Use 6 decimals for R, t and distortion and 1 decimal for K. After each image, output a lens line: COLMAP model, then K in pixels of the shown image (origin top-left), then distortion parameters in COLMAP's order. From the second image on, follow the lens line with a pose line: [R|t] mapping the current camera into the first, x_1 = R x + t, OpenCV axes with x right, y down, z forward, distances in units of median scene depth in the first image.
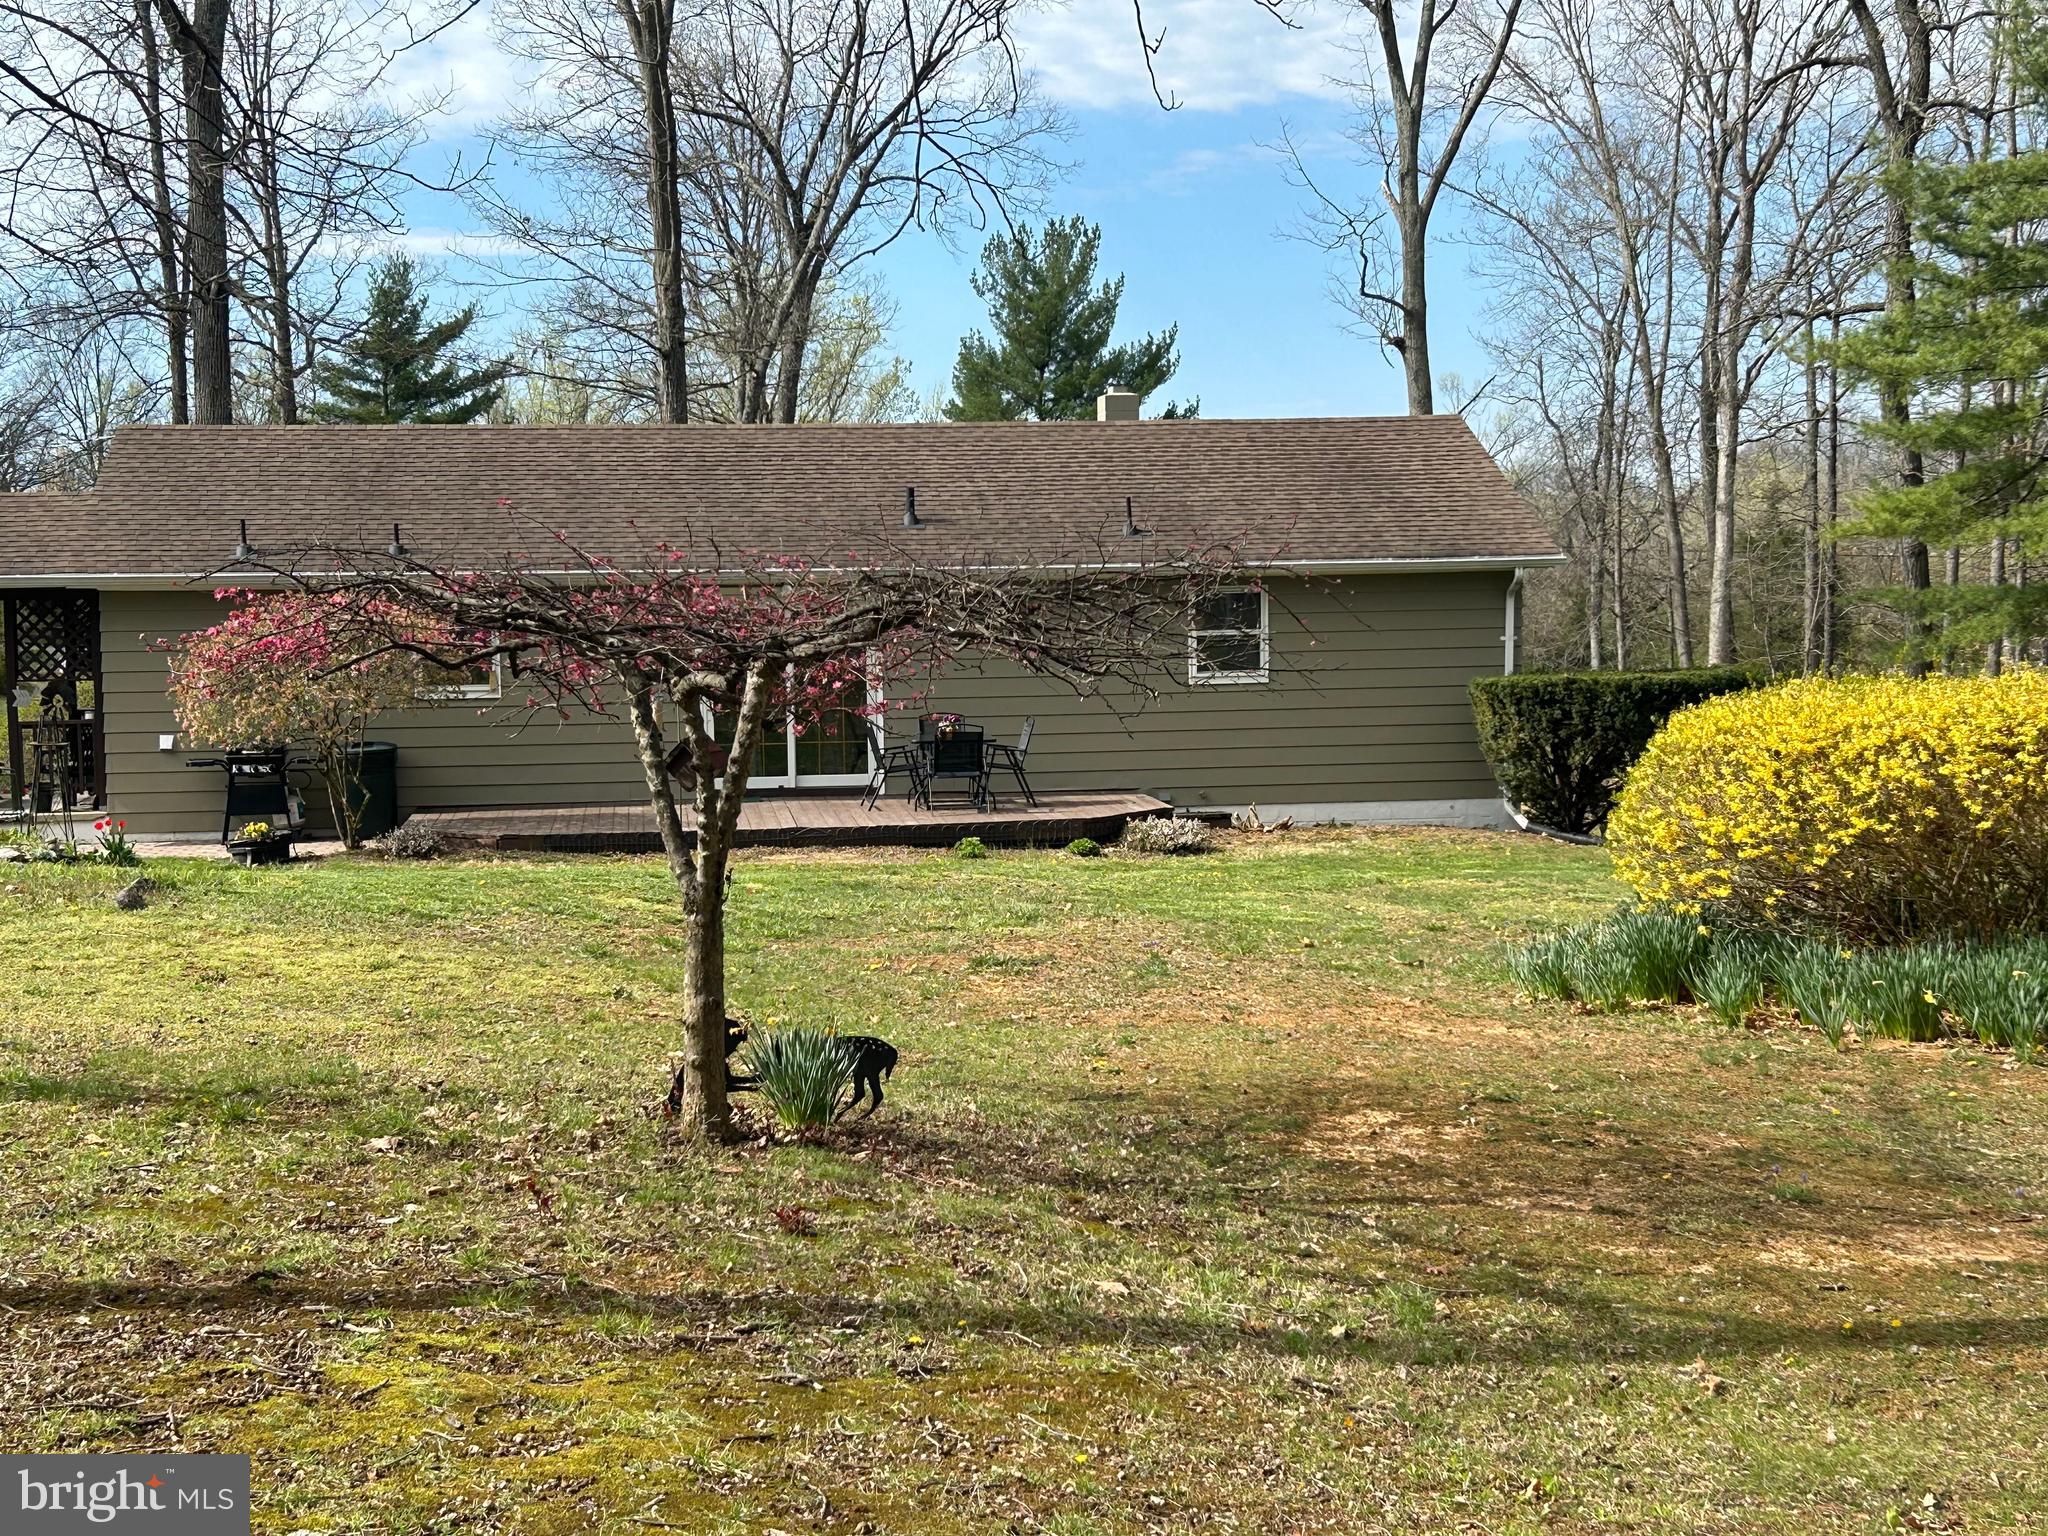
lens RADIAL K [[2977.2, 0, 1025.1], [0, 2977.2, 770.2], [0, 0, 1]] dist [0.094791, 0.000000]
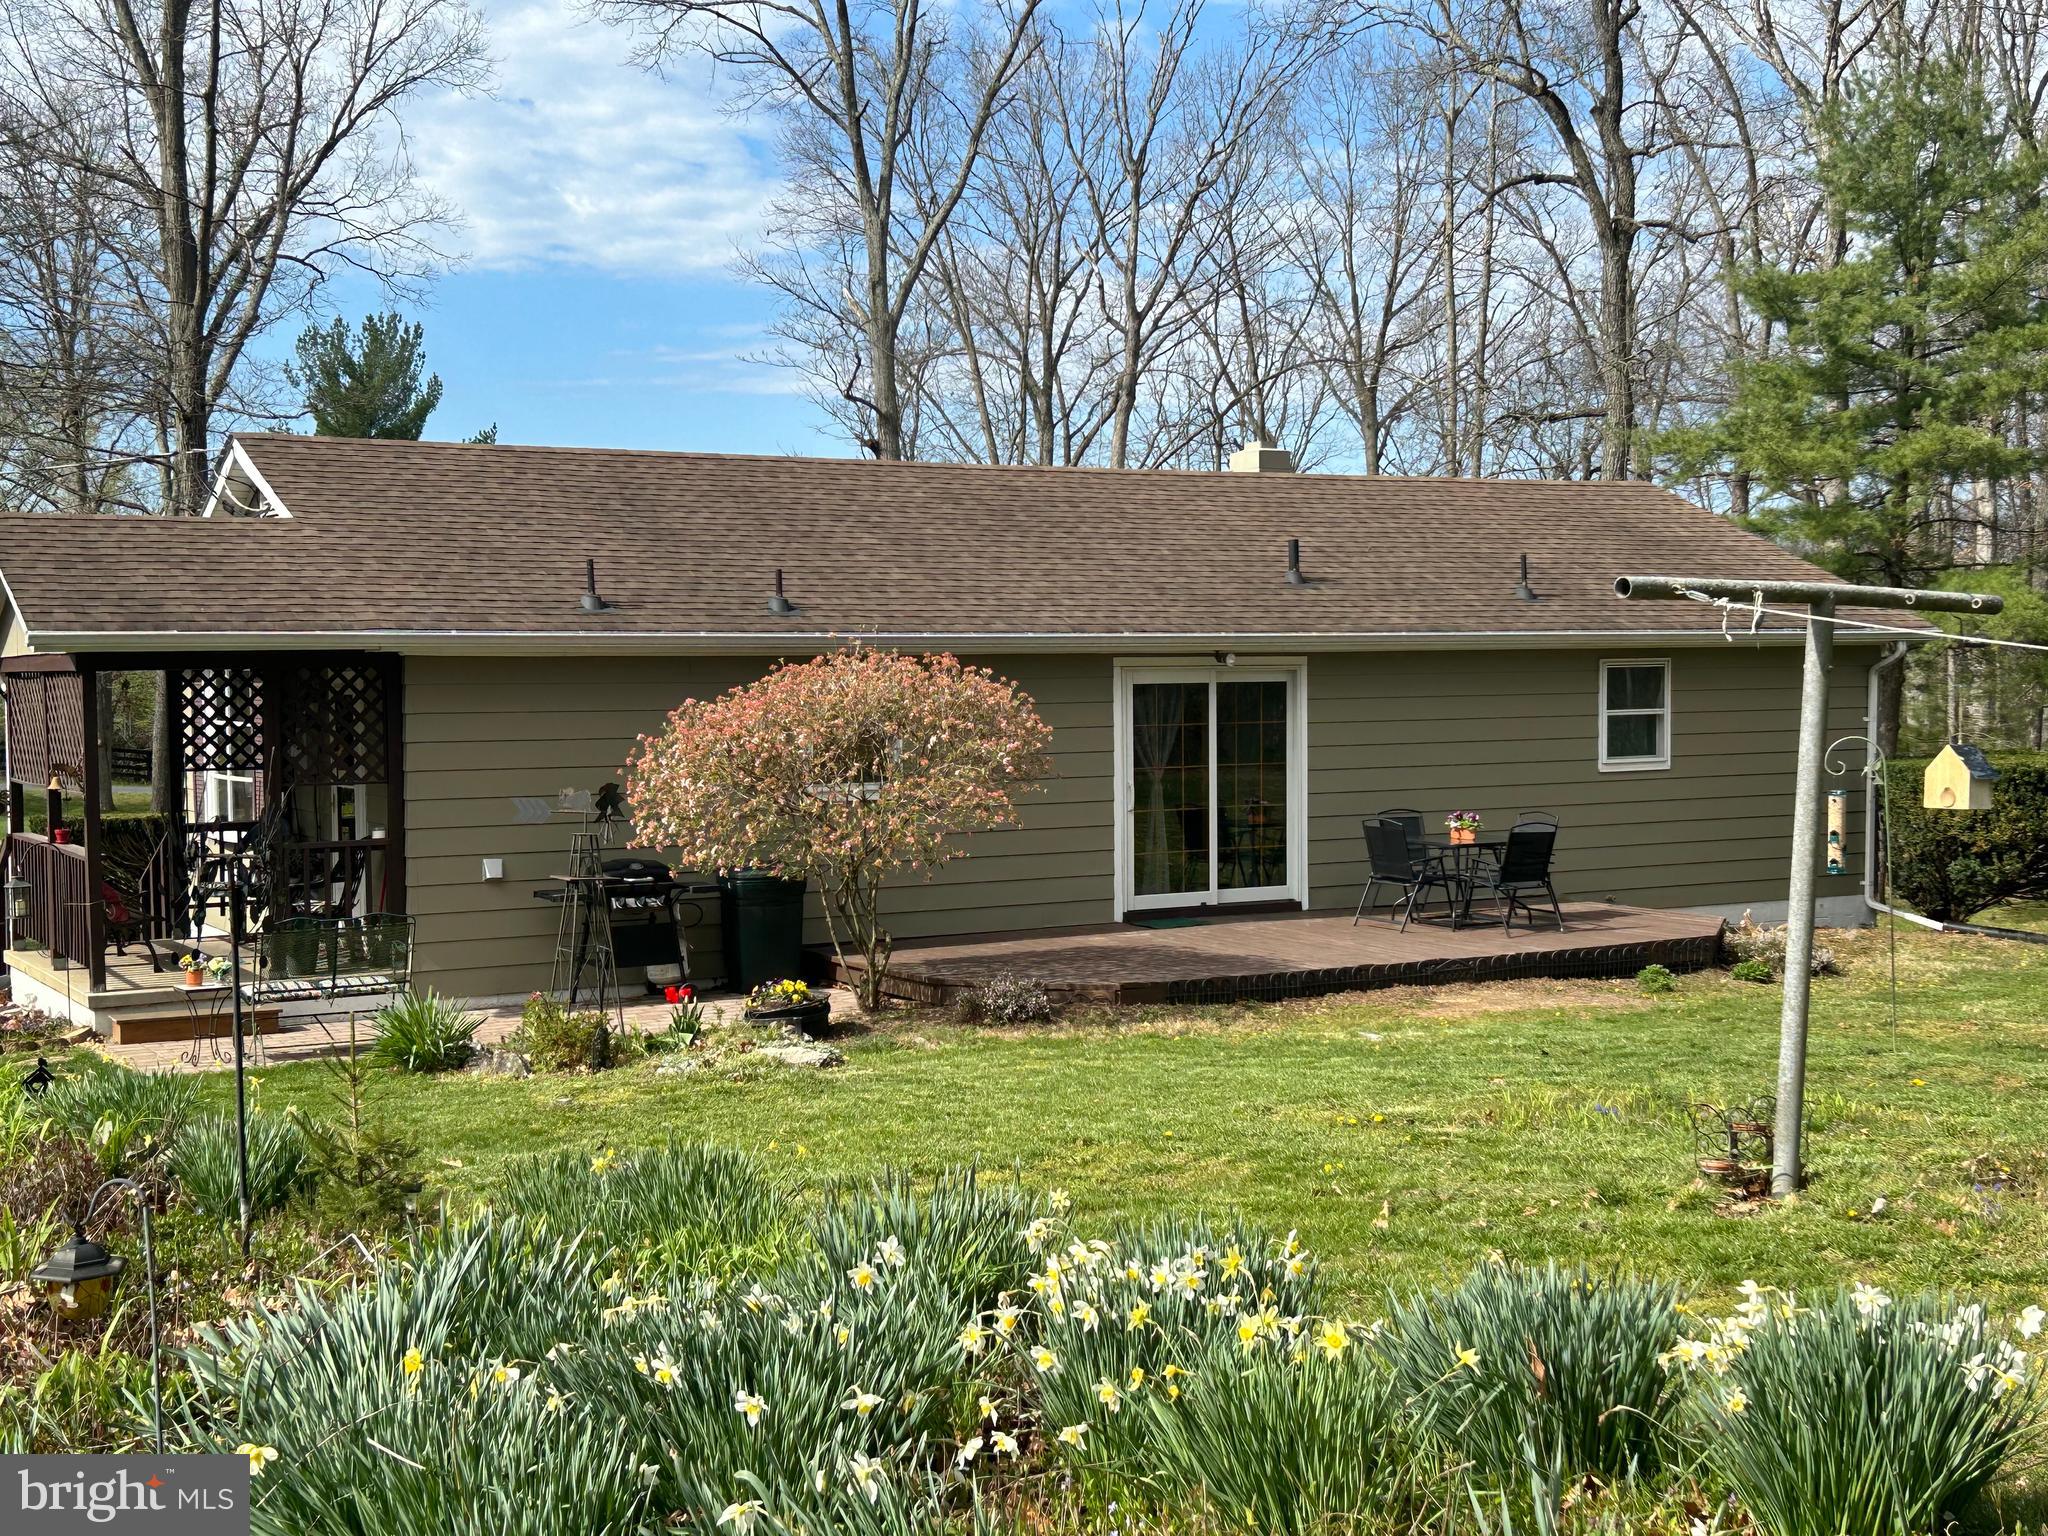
lens RADIAL K [[2579.8, 0, 1020.3], [0, 2579.8, 777.4], [0, 0, 1]] dist [0.120596, 0.000000]
pose [[0.921694, -0.011289, 0.387752, -0.393637], [0.022750, 0.999429, -0.024978, -0.012307], [-0.387249, 0.031843, 0.921425, 0.369589]]
